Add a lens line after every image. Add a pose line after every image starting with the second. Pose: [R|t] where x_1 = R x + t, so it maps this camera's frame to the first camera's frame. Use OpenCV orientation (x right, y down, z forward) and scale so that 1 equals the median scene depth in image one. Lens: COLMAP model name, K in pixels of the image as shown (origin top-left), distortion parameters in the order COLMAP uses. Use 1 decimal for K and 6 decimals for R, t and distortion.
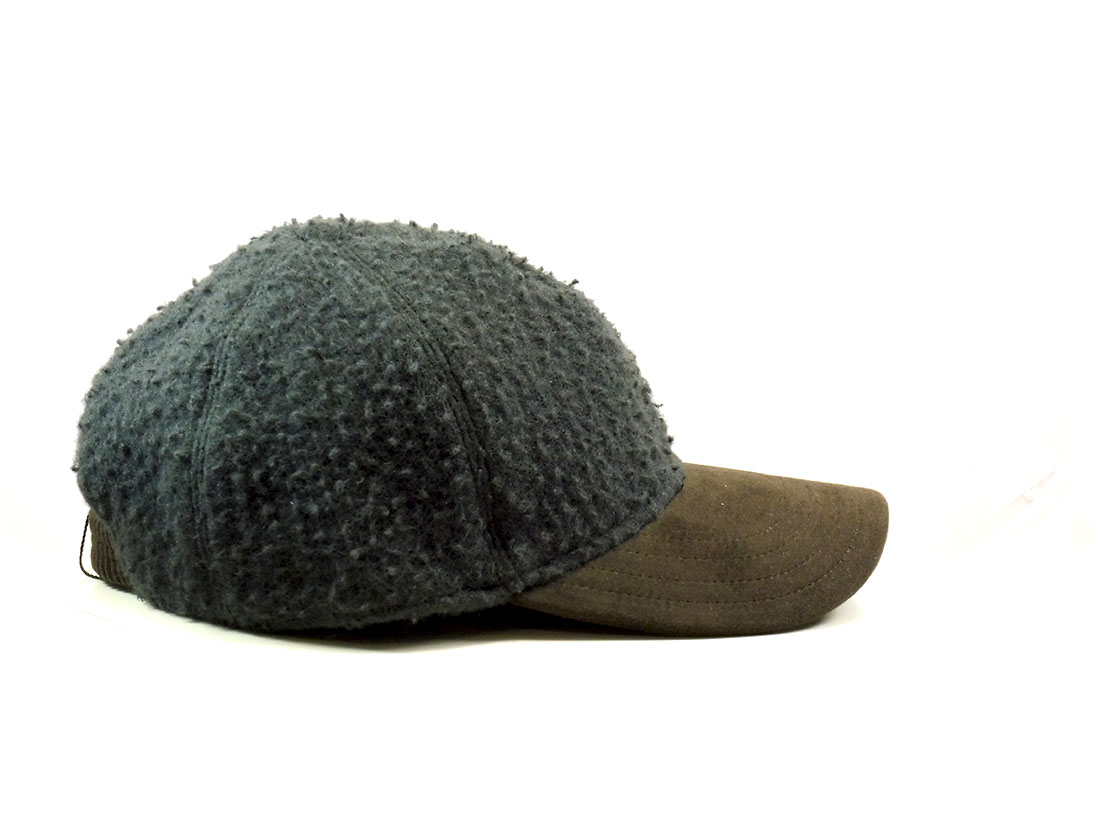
lens RADIAL K [[3515.4, 0, 554.0], [0, 3515.4, 411.7], [0, 0, 1]] dist [1.287895, 0.000000]
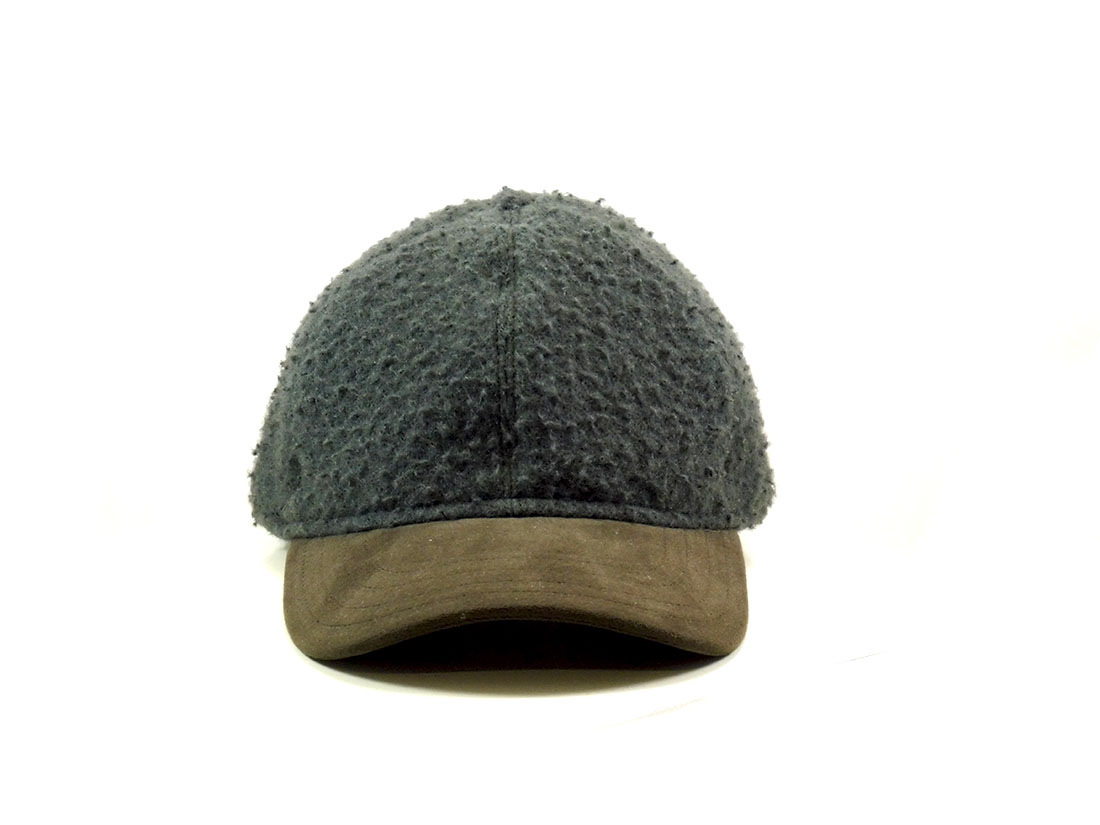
lens RADIAL K [[3515.4, 0, 554.3], [0, 3515.4, 410.6], [0, 0, 1]] dist [1.287895, 0.000000]
pose [[-0.025802, 0.228219, -0.973268, 1.021262], [-0.209071, 0.950830, 0.228500, -0.245850], [0.977560, 0.209378, 0.023181, 1.051264]]
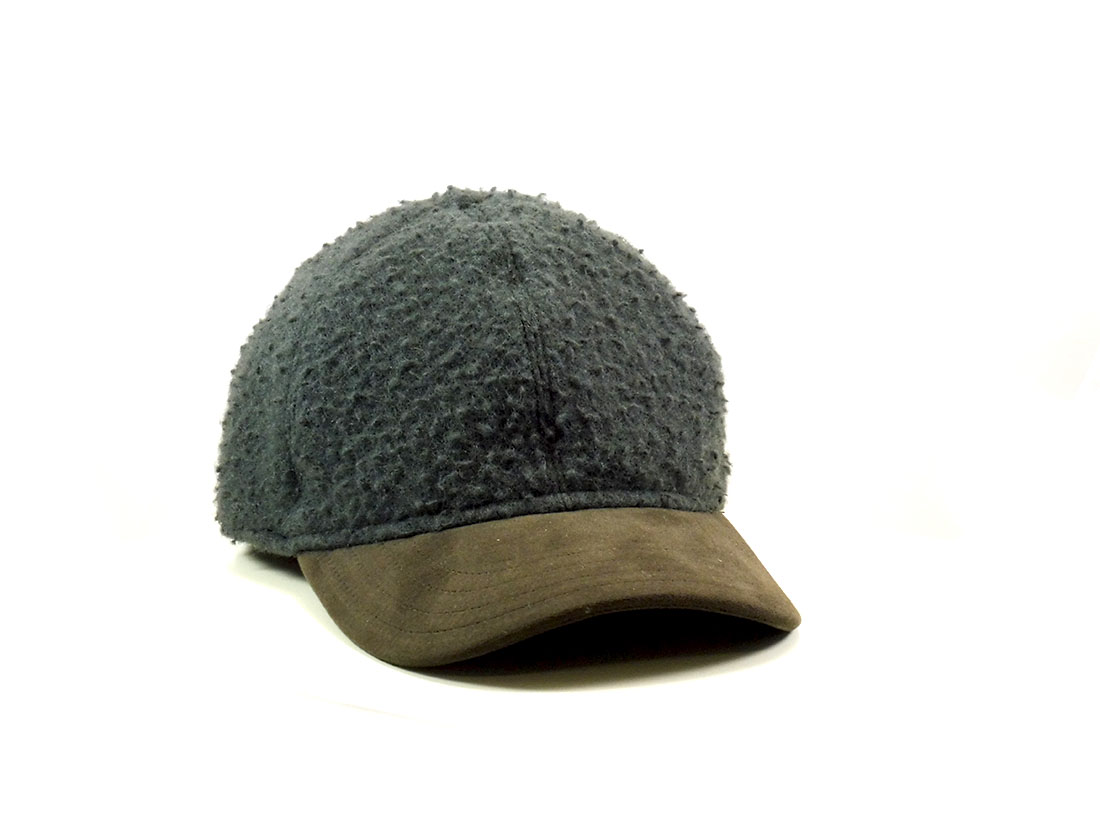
lens RADIAL K [[3515.4, 0, 548.3], [0, 3515.4, 416.3], [0, 0, 1]] dist [1.287895, 0.000000]
pose [[0.270942, 0.219635, -0.937204, 0.988066], [-0.202986, 0.964764, 0.167411, -0.178137], [0.940950, 0.144881, 0.305978, 0.748402]]
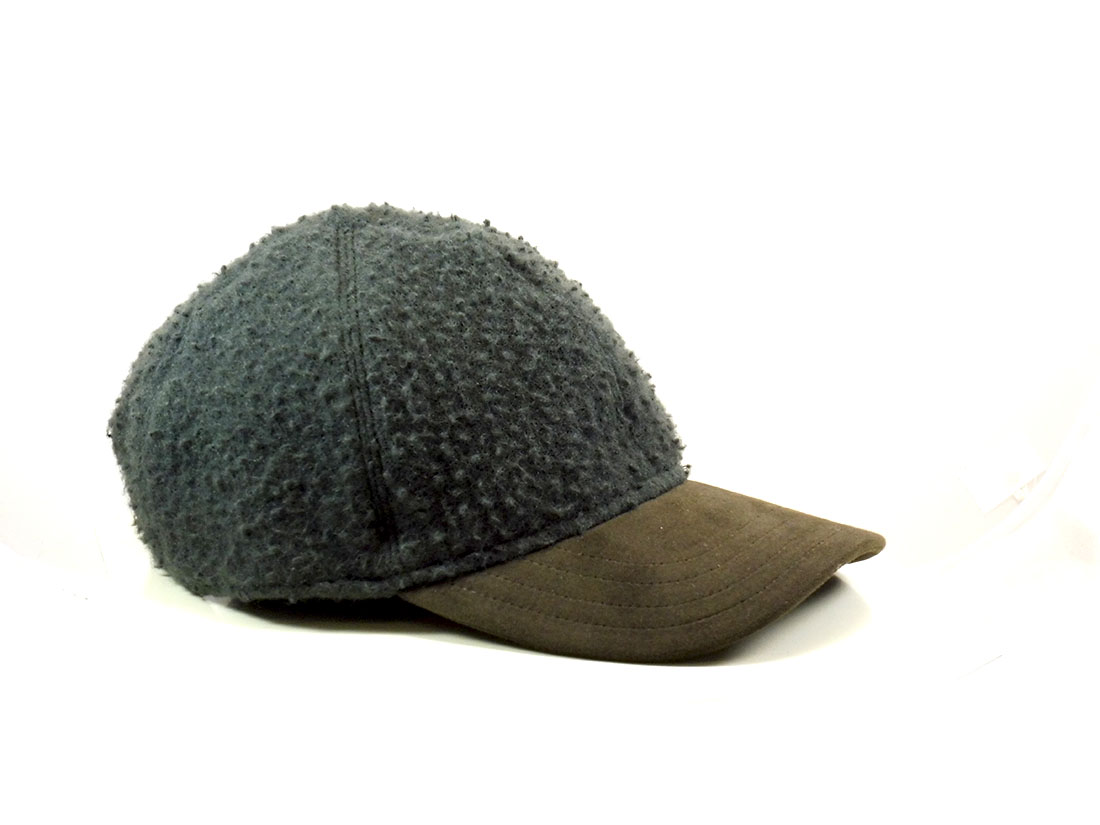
lens RADIAL K [[3515.4, 0, 550.0], [0, 3515.4, 410.7], [0, 0, 1]] dist [1.287895, 0.000000]
pose [[0.877932, 0.107407, -0.466582, 0.495050], [-0.104598, 0.993999, 0.032004, -0.035898], [0.467219, 0.020706, 0.883899, 0.127168]]
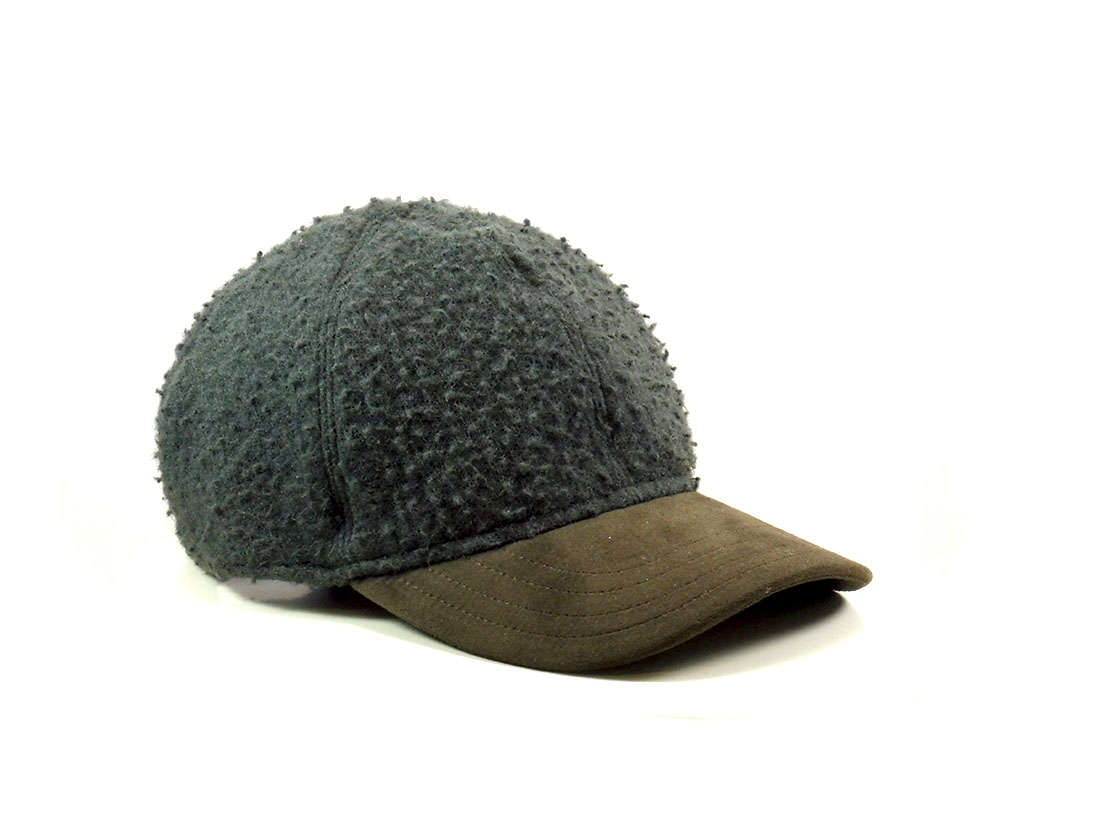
lens RADIAL K [[3515.4, 0, 544.9], [0, 3515.4, 414.1], [0, 0, 1]] dist [1.287895, 0.000000]
pose [[0.693533, 0.162949, -0.701755, 0.742009], [-0.154414, 0.985069, 0.076130, -0.082067], [0.703682, 0.055562, 0.708339, 0.314703]]
